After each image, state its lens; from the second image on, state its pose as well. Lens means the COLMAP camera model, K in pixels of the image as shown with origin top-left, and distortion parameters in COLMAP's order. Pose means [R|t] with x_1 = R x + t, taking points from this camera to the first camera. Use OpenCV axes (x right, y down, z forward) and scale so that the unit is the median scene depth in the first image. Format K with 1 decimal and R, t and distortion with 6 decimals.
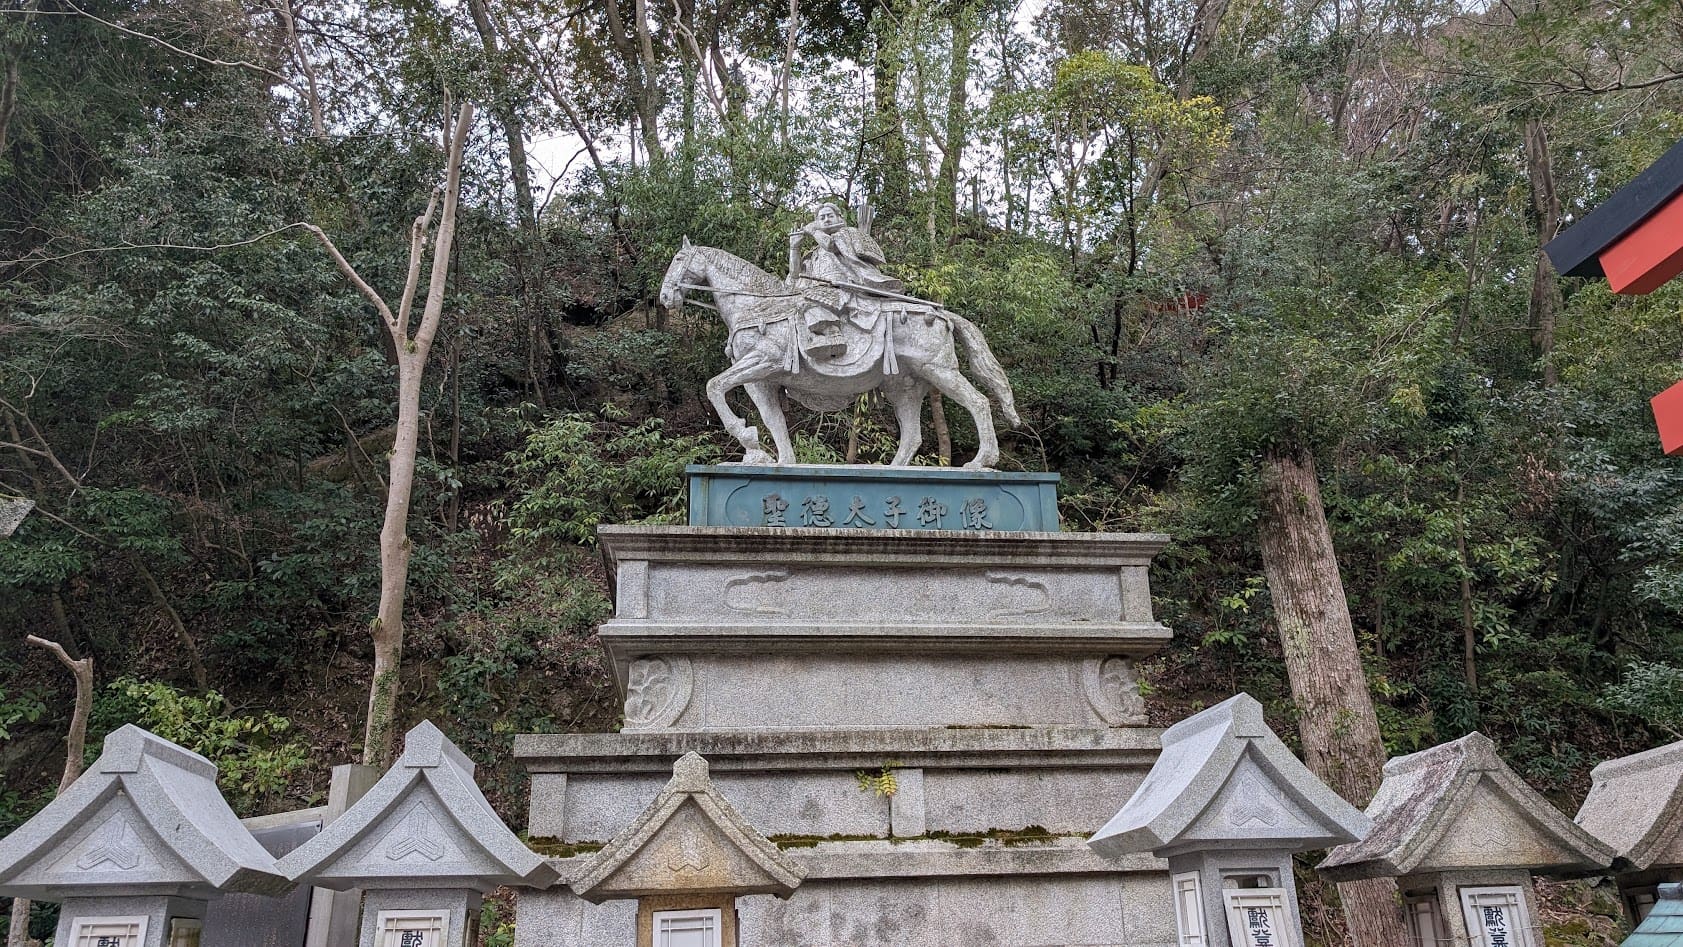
lens RADIAL K [[1197.8, 0, 841.1], [0, 1197.8, 474.2], [0, 0, 1]] dist [0.000856, 0.002956]
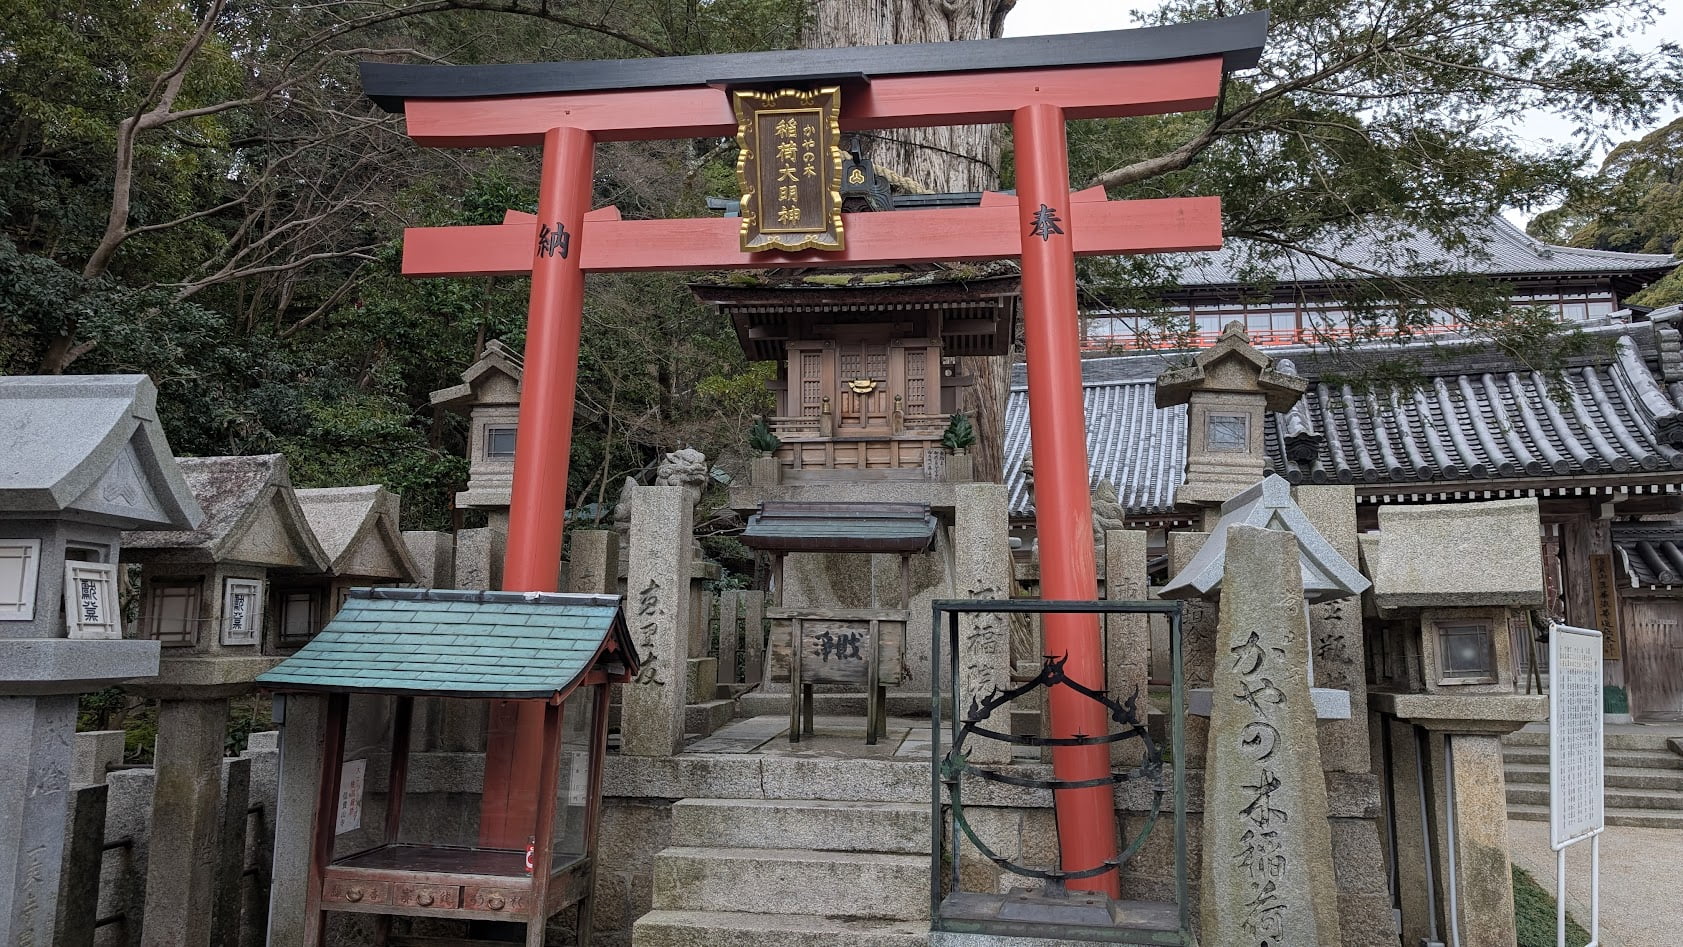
lens RADIAL K [[1197.8, 0, 841.2], [0, 1197.8, 472.4], [0, 0, 1]] dist [0.000856, 0.002956]
pose [[0.202716, 0.165144, 0.965212, -0.491458], [-0.378337, 0.922346, -0.078350, 0.119955], [-0.903198, -0.349293, 0.249455, 0.219025]]
